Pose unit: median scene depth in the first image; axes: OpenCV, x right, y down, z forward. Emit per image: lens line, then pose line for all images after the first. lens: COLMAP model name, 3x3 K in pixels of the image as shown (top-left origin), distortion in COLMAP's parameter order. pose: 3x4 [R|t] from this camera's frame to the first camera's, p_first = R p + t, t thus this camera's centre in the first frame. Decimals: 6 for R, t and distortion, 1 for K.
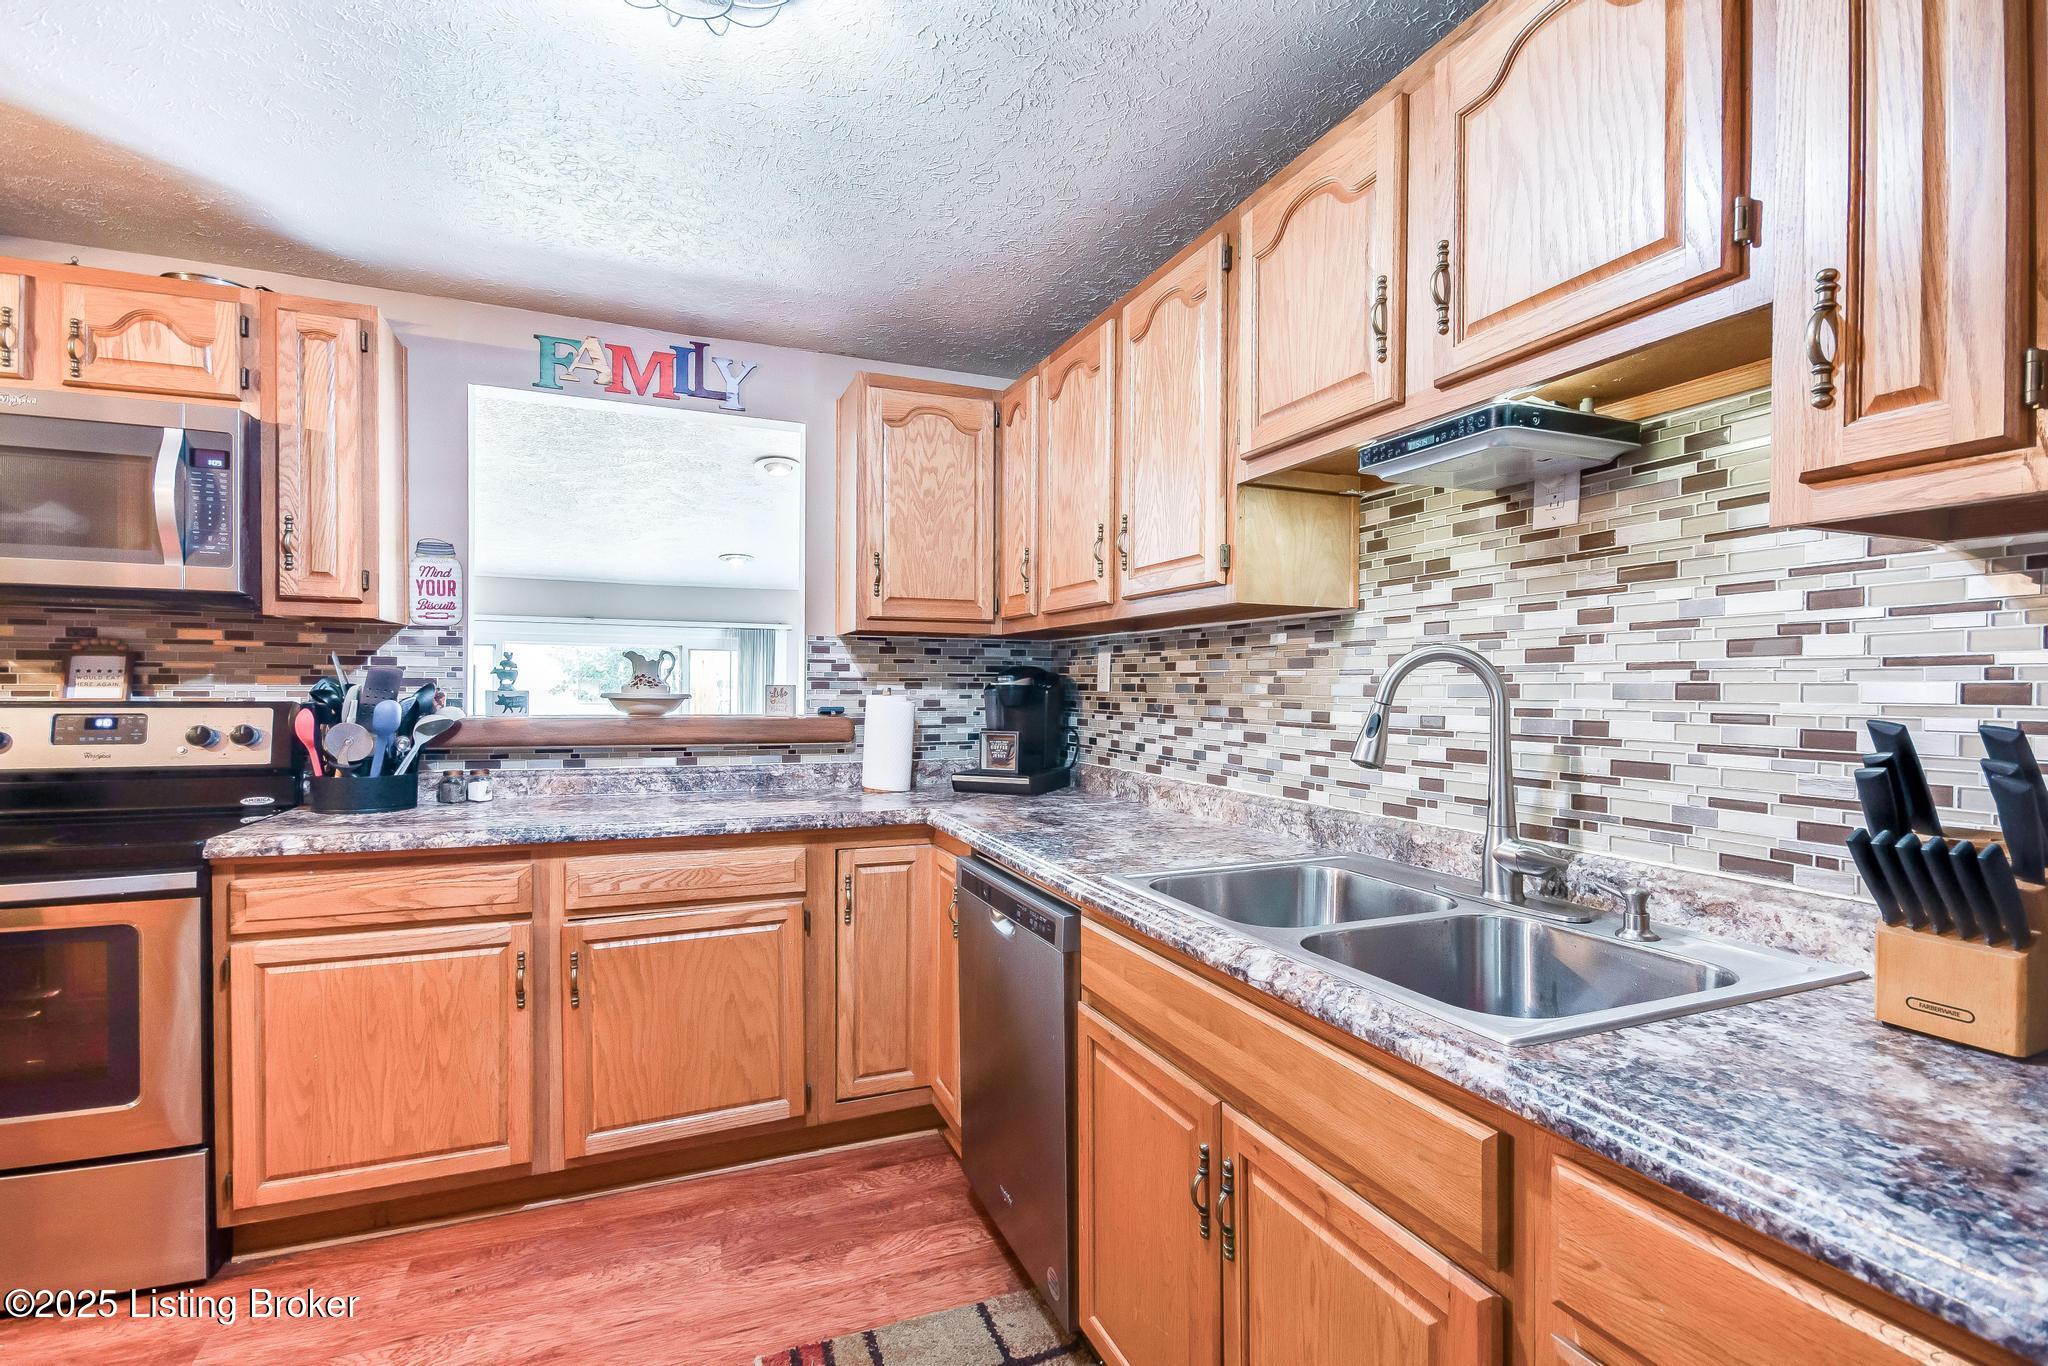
lens RADIAL K [[910.0, 0, 999.6], [0, 910.0, 697.3], [0, 0, 1]] dist [0.010044, -0.011040]
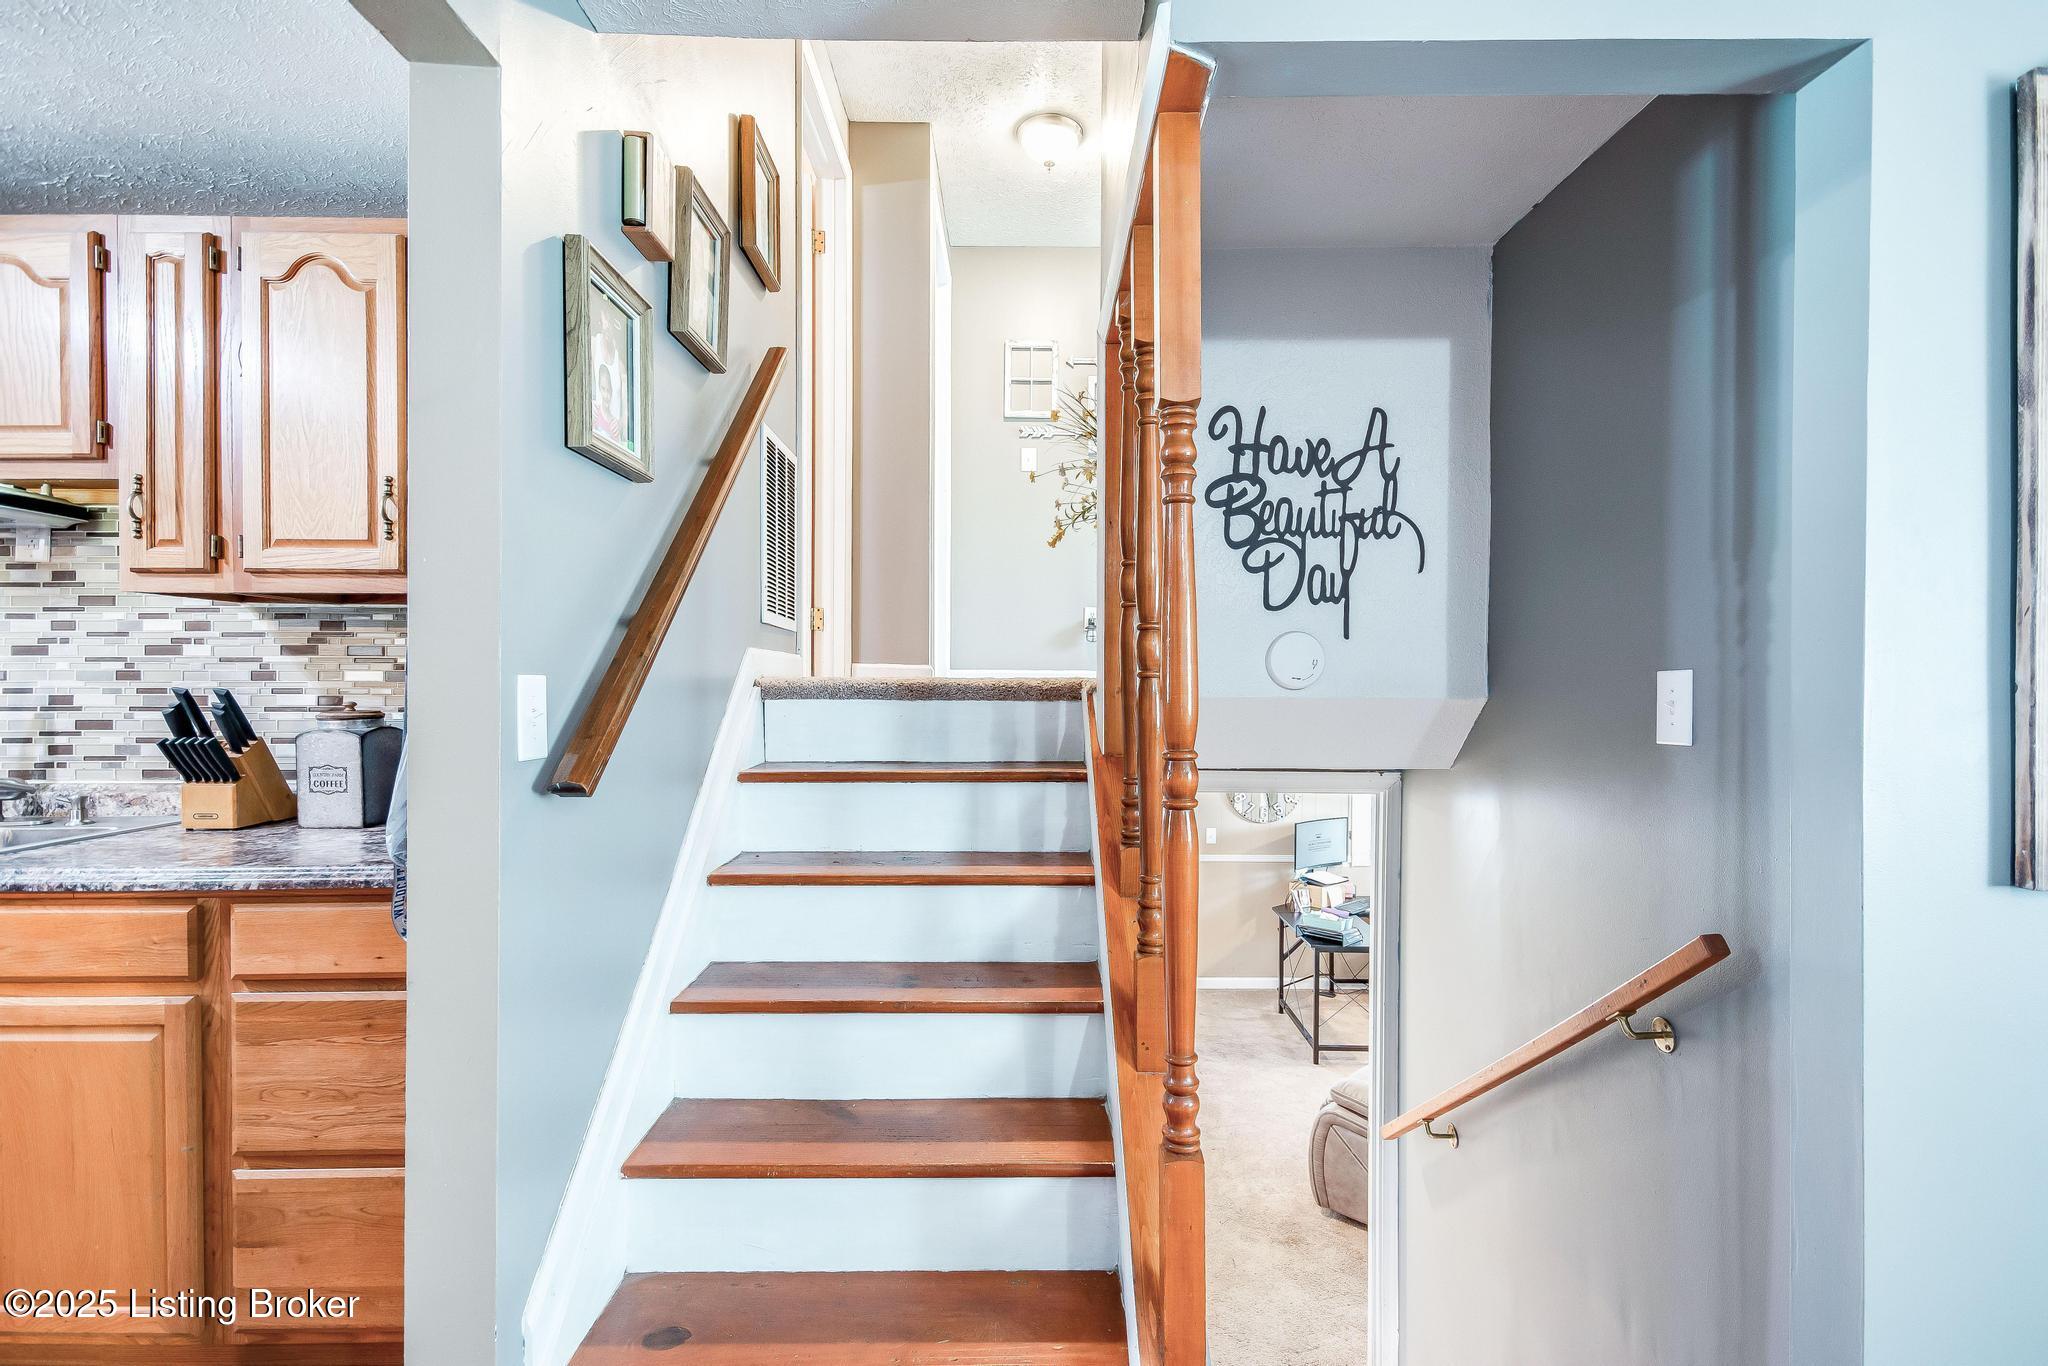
lens RADIAL K [[969.3, 0, 1051.3], [0, 969.3, 690.6], [0, 0, 1]] dist [0.003212, -0.001712]
pose [[0.331828, -0.006971, 0.943314, -0.225062], [0.010162, 0.999941, 0.003814, 0.020508], [-0.943285, 0.008320, 0.331880, -0.754475]]
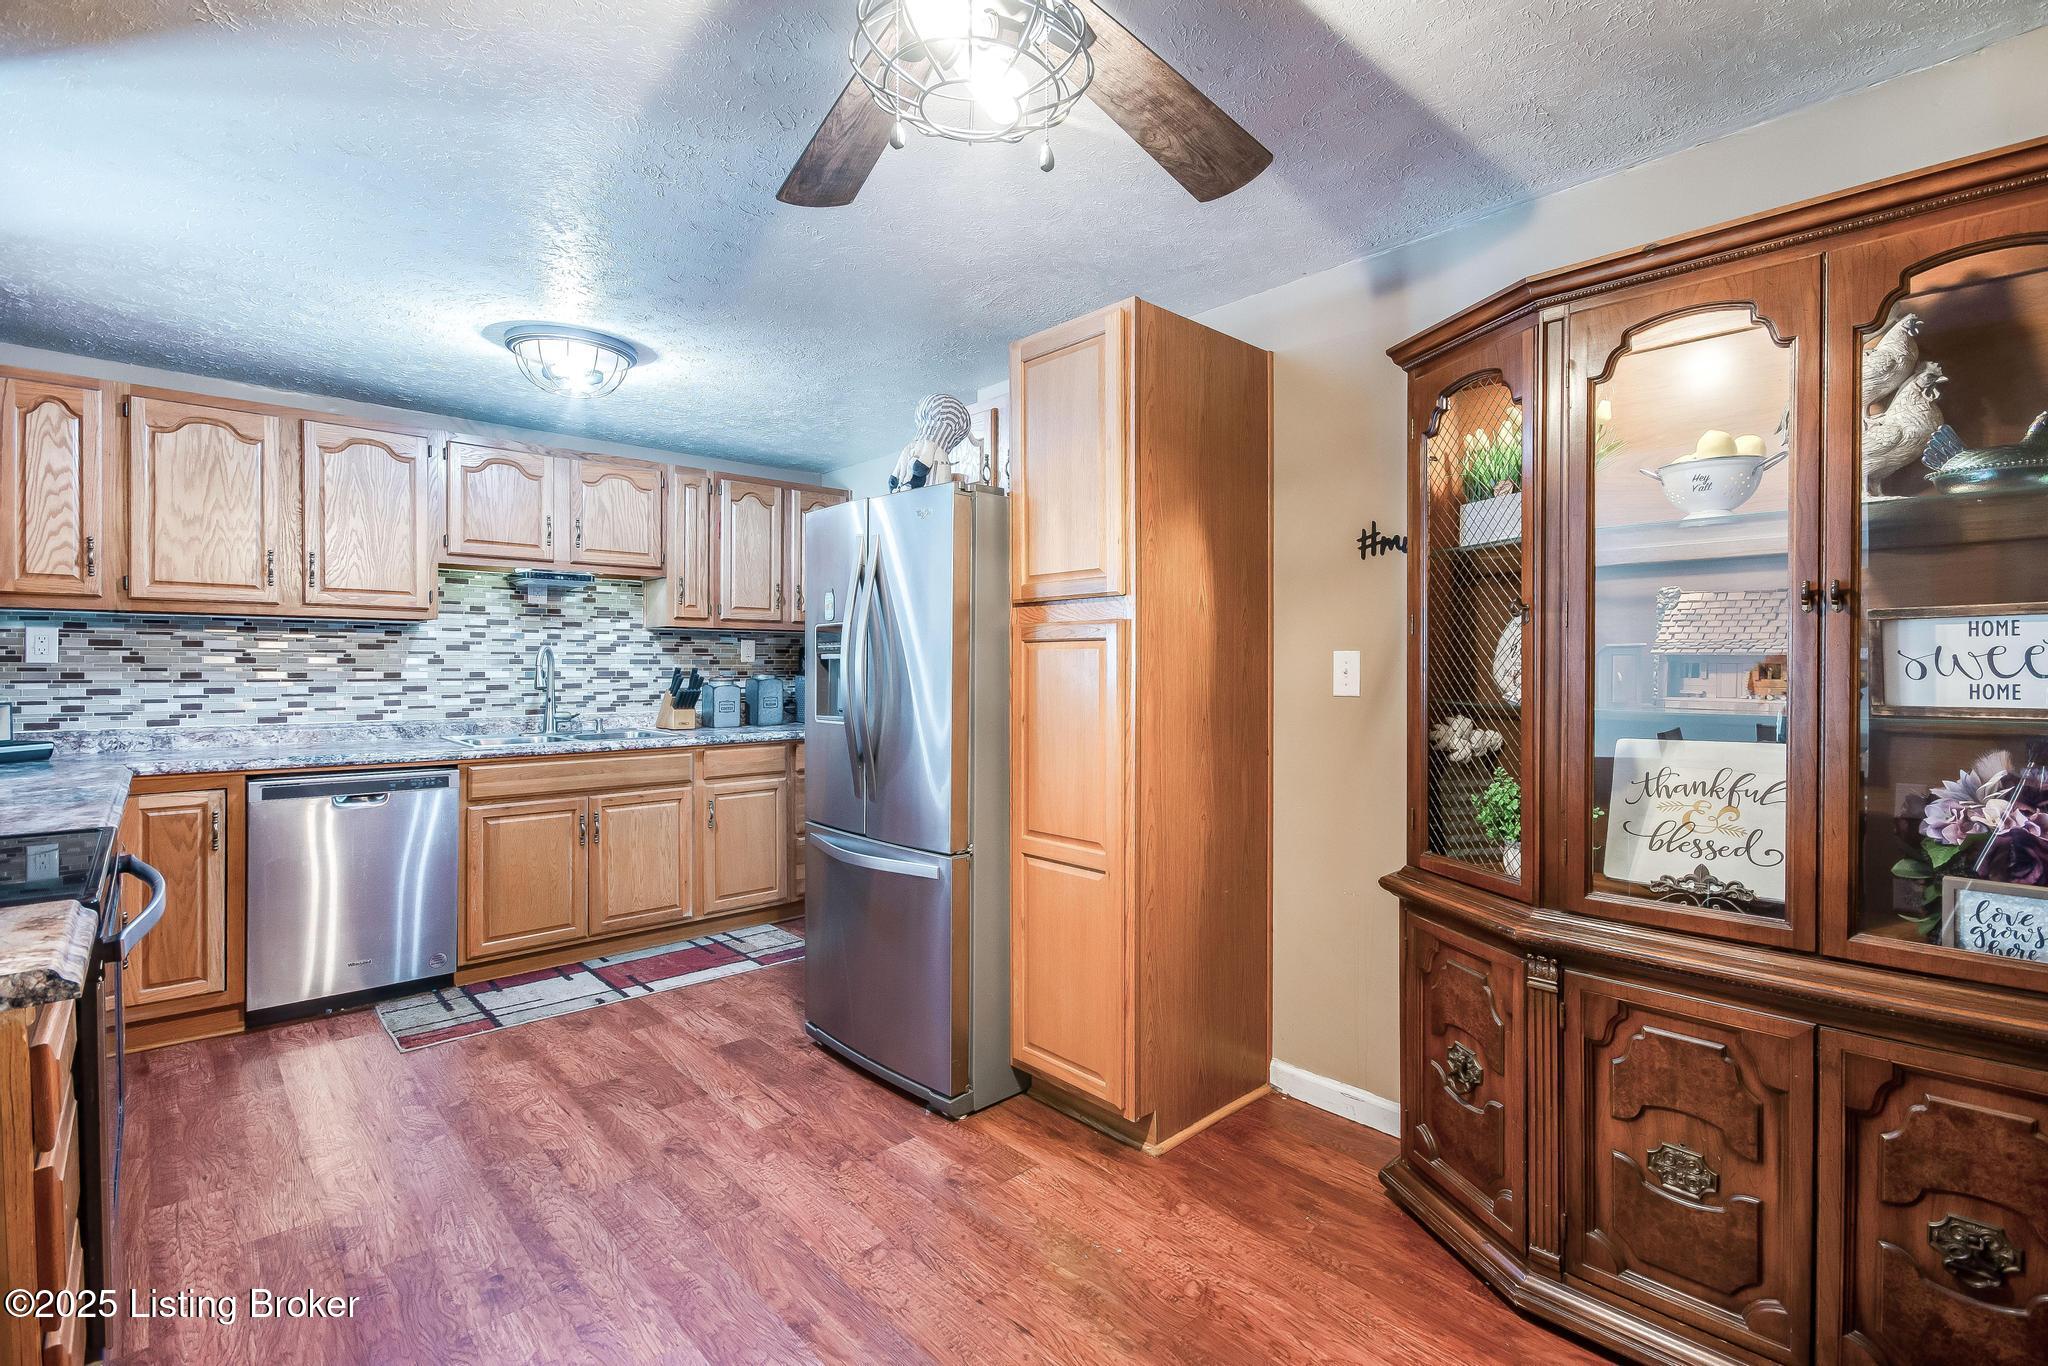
lens RADIAL K [[910.0, 0, 1055.5], [0, 910.0, 670.6], [0, 0, 1]] dist [0.010044, -0.011040]
pose [[-0.368106, -0.013874, 0.929680, -1.928434], [0.004972, 0.999845, 0.016890, -0.013422], [-0.929771, 0.010840, -0.367980, 0.400424]]
